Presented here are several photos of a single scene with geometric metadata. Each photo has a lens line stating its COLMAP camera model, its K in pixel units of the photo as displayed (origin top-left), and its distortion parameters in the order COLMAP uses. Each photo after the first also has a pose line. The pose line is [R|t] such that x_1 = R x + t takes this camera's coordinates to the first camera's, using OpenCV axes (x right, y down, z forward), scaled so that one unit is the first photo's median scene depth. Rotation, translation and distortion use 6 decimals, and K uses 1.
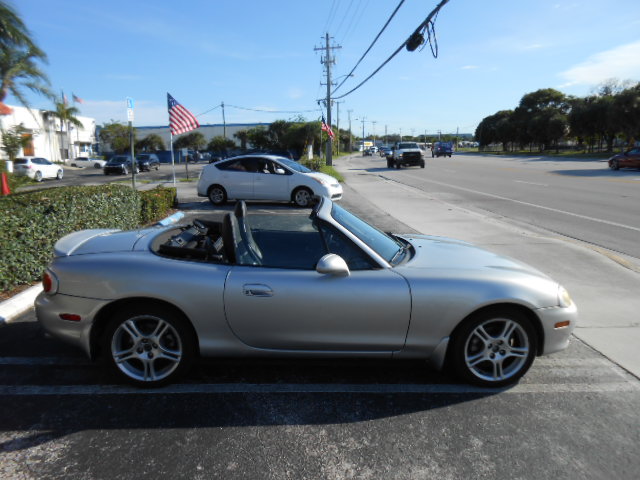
lens RADIAL K [[481.7, 0, 322.4], [0, 481.7, 240.9], [0, 0, 1]] dist [-0.047627, 0.044245]
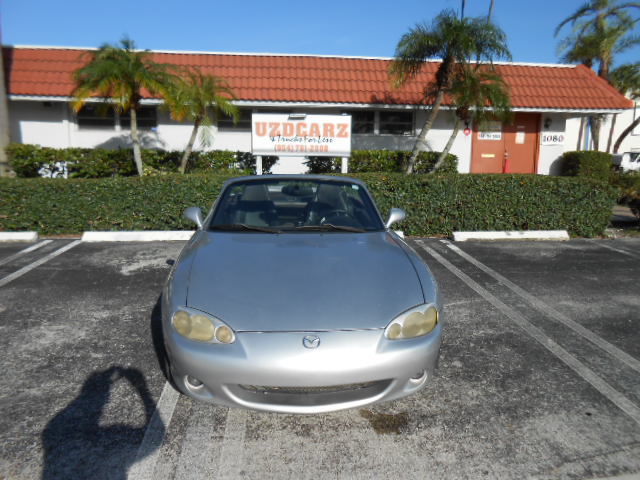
lens RADIAL K [[481.7, 0, 323.8], [0, 481.7, 241.2], [0, 0, 1]] dist [-0.047627, 0.044245]
pose [[0.044815, 0.199992, -0.978772, 0.266045], [-0.200003, 0.961717, 0.187350, -0.039975], [0.978770, 0.187362, 0.083099, 0.247133]]
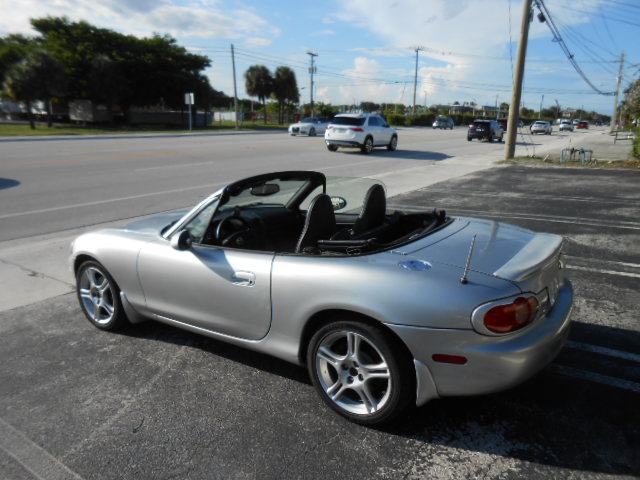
lens RADIAL K [[481.7, 0, 323.0], [0, 481.7, 241.8], [0, 0, 1]] dist [-0.047627, 0.044245]
pose [[-0.801991, -0.145275, 0.579401, -0.160280], [0.108336, 0.918514, 0.380258, -0.078050], [-0.587430, 0.367733, -0.720901, 0.413240]]
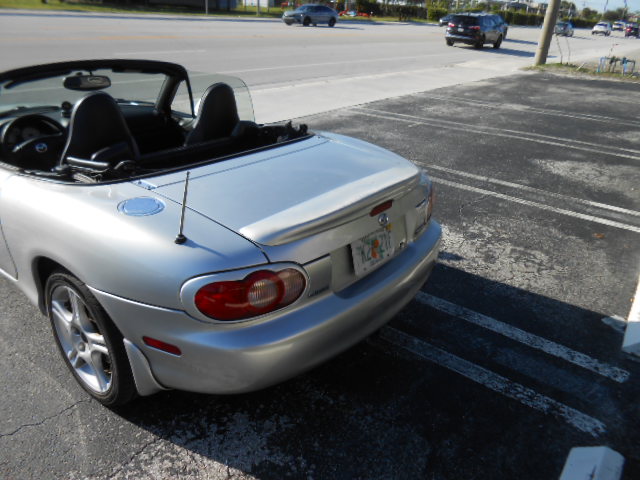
lens RADIAL K [[481.7, 0, 322.8], [0, 481.7, 238.8], [0, 0, 1]] dist [-0.047627, 0.044245]
pose [[-0.751368, -0.316510, 0.579023, -0.189614], [0.072651, 0.832451, 0.549316, -0.058837], [-0.655872, 0.454805, -0.602482, 0.328205]]
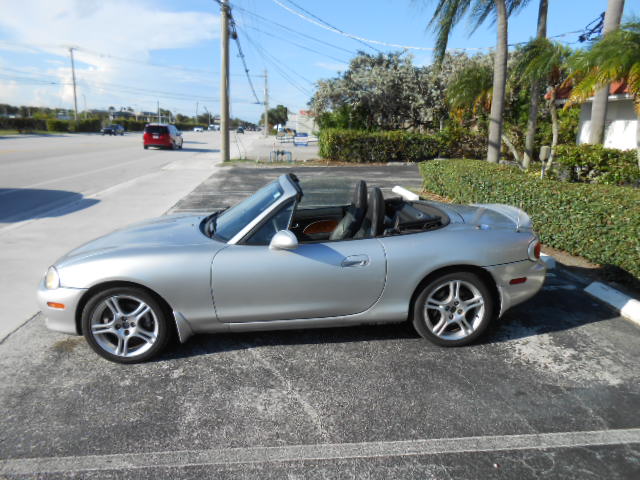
lens RADIAL K [[481.7, 0, 321.3], [0, 481.7, 240.7], [0, 0, 1]] dist [-0.047627, 0.044245]
pose [[-0.999420, -0.001977, -0.033988, -0.010210], [-0.015404, 0.916545, 0.399636, -0.094400], [0.030362, 0.399927, -0.916044, 0.499123]]
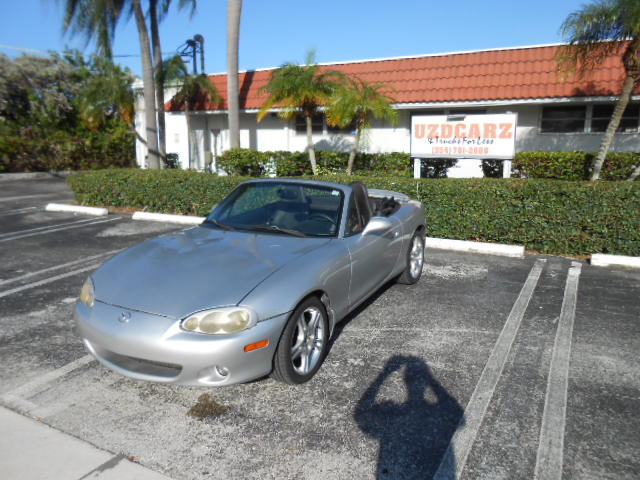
lens RADIAL K [[481.7, 0, 325.9], [0, 481.7, 245.1], [0, 0, 1]] dist [-0.047627, 0.044245]
pose [[-0.515568, 0.182612, -0.837164, 0.232312], [-0.154916, 0.941059, 0.300680, -0.074037], [0.842728, 0.284711, -0.456890, 0.404525]]
